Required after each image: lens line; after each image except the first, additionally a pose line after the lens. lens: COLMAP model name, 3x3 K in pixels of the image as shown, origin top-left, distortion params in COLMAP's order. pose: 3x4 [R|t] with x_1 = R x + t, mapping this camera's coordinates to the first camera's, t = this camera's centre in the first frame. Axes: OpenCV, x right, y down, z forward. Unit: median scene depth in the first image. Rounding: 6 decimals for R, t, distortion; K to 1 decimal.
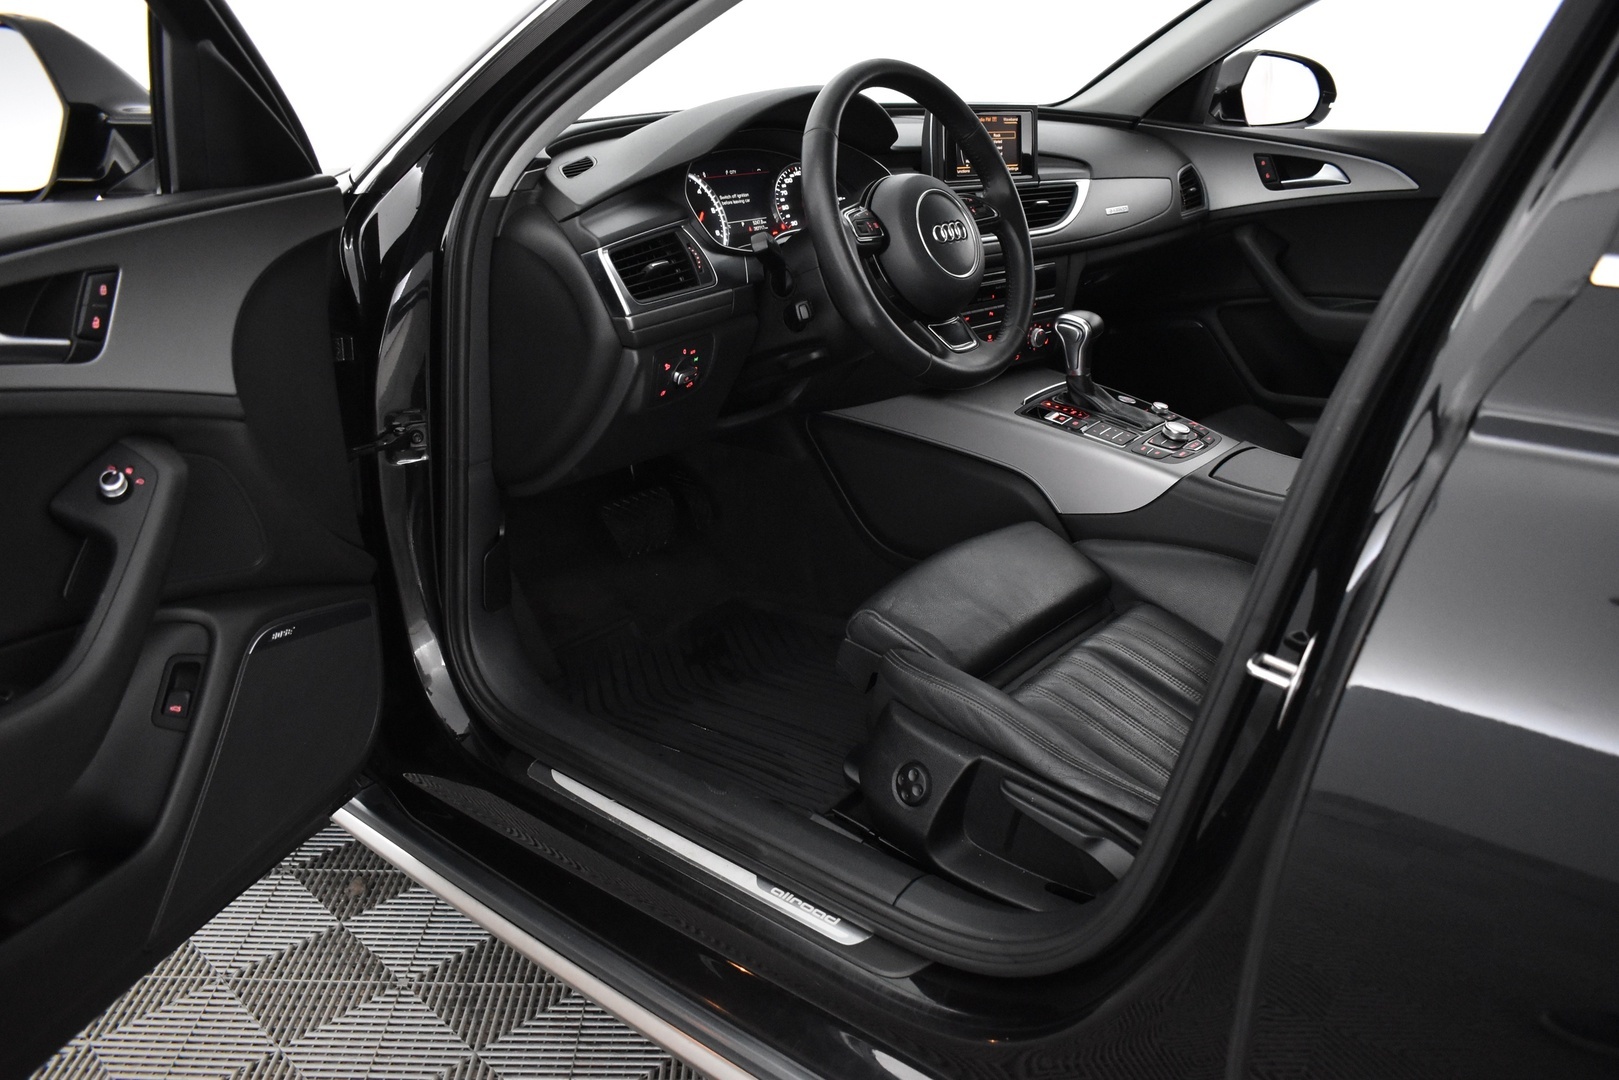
lens RADIAL K [[1258.5, 0, 809.5], [0, 1258.5, 540.0], [0, 0, 1]] dist [-0.086127, -0.001817]
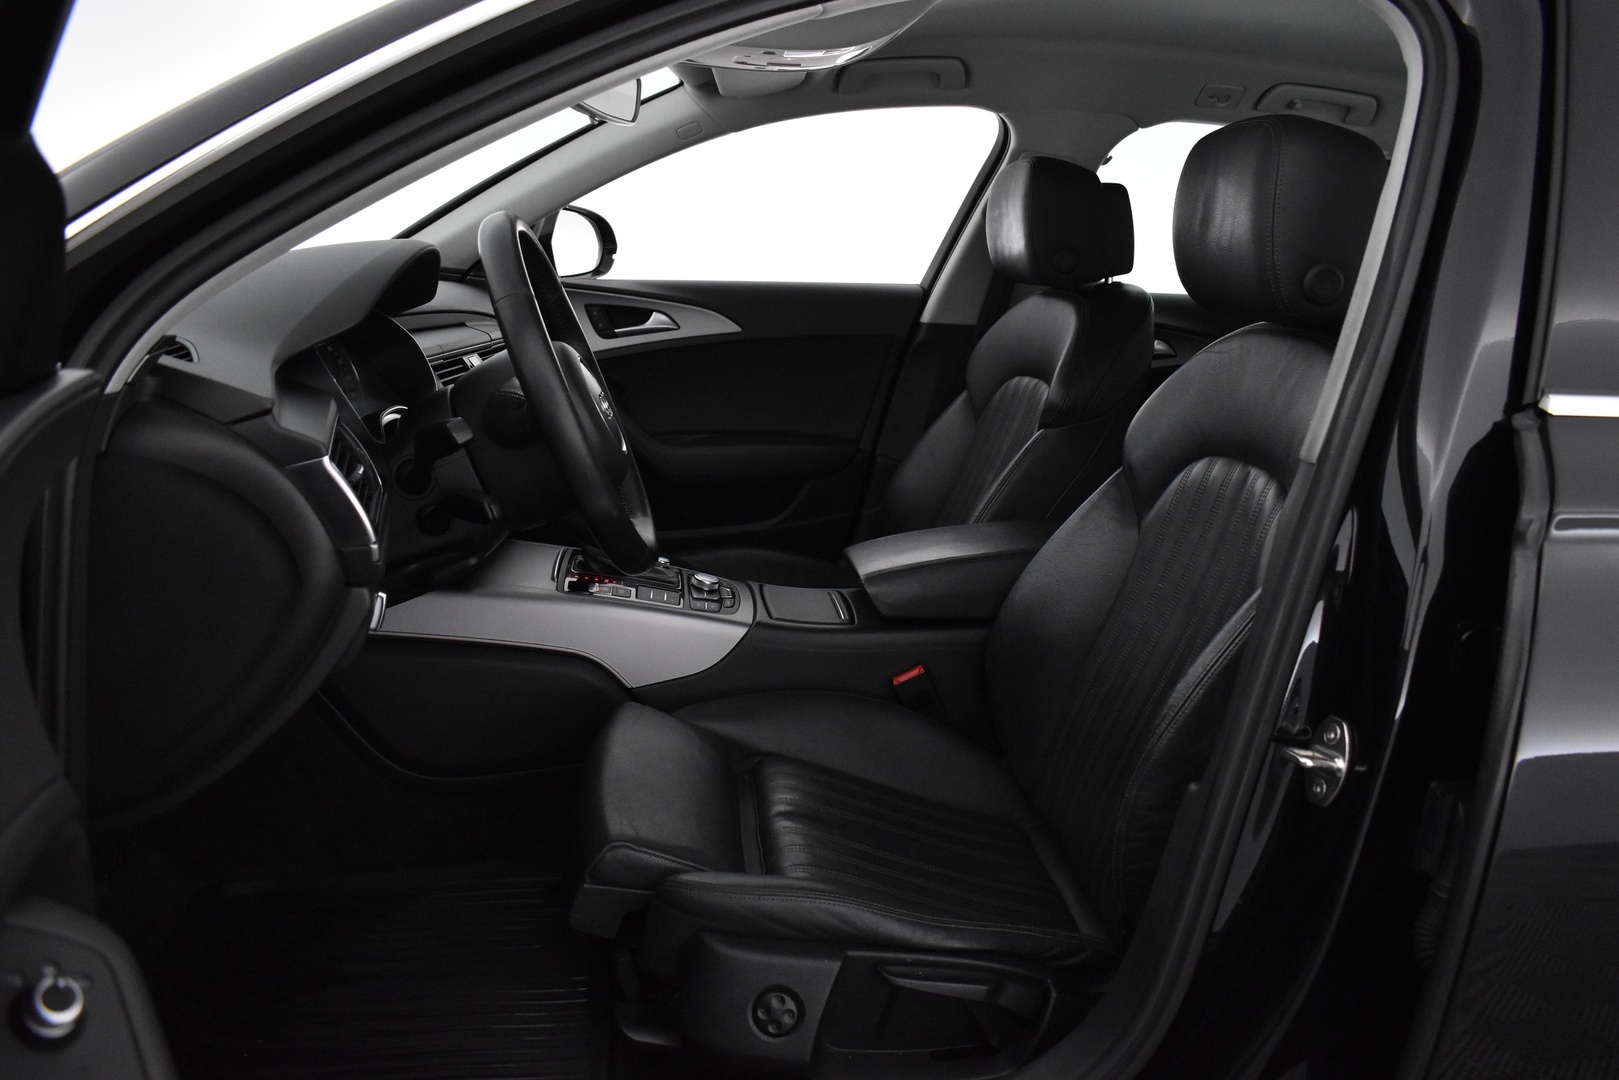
lens RADIAL K [[1258.5, 0, 809.5], [0, 1258.5, 540.0], [0, 0, 1]] dist [-0.086127, -0.001817]
pose [[0.702736, -0.136687, 0.698197, -0.377952], [0.212737, 0.976842, -0.022882, -0.086535], [-0.678900, 0.164612, 0.715540, 0.239716]]
